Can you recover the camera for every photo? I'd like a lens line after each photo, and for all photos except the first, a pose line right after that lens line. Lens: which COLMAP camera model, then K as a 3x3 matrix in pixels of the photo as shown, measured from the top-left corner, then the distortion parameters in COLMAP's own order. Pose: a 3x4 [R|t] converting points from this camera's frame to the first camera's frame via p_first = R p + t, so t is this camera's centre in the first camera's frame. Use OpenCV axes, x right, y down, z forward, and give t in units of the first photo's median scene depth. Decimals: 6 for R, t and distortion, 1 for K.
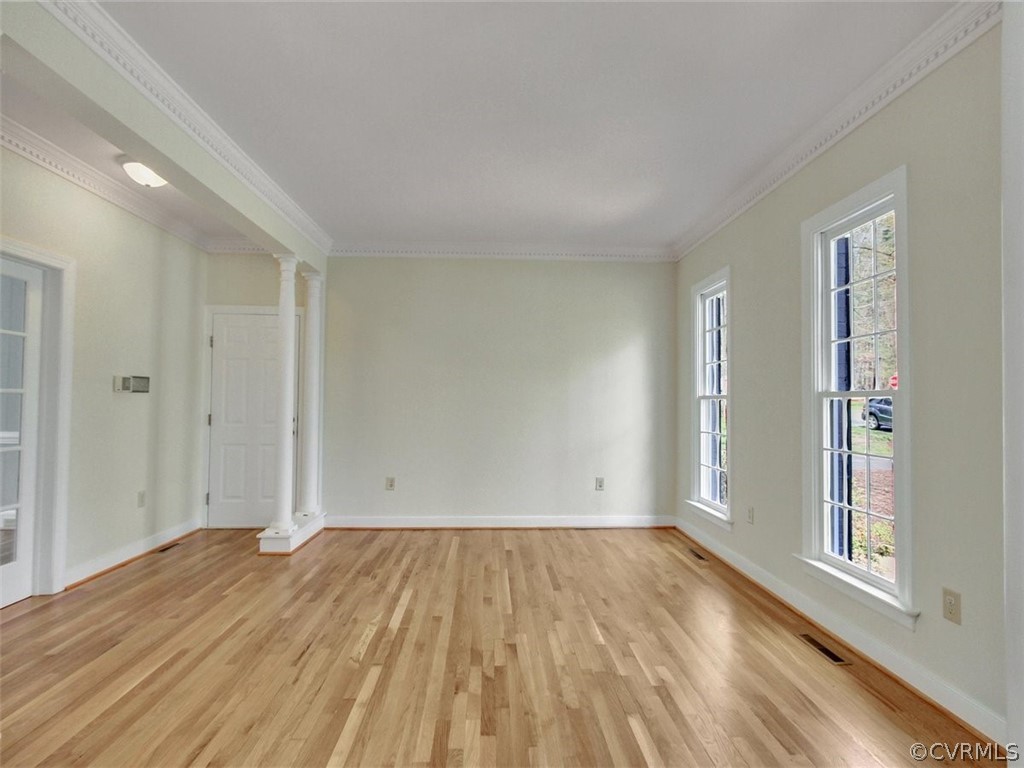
lens RADIAL K [[528.9, 0, 512.0], [0, 528.9, 384.0], [0, 0, 1]] dist [0.000774, -0.000363]
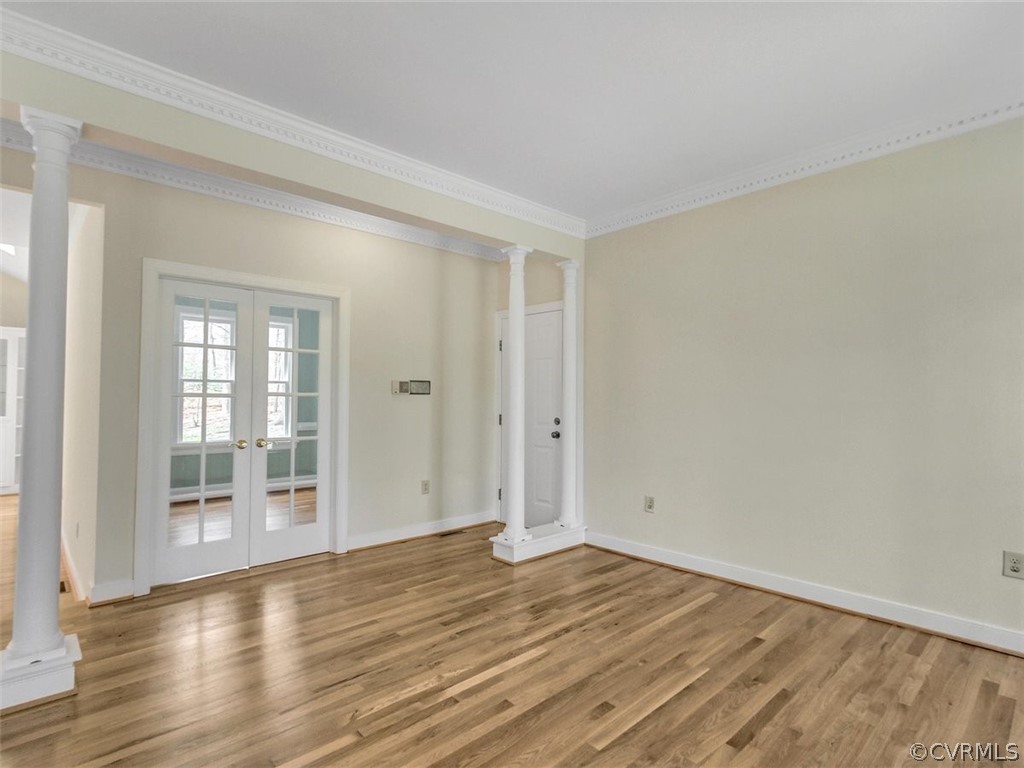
lens RADIAL K [[526.4, 0, 512.0], [0, 526.4, 384.0], [0, 0, 1]] dist [-0.025039, 0.018834]
pose [[0.648451, -0.031422, -0.760608, 0.308809], [0.027810, 0.999459, -0.017580, 0.019553], [0.760748, -0.009752, 0.648974, 0.419627]]
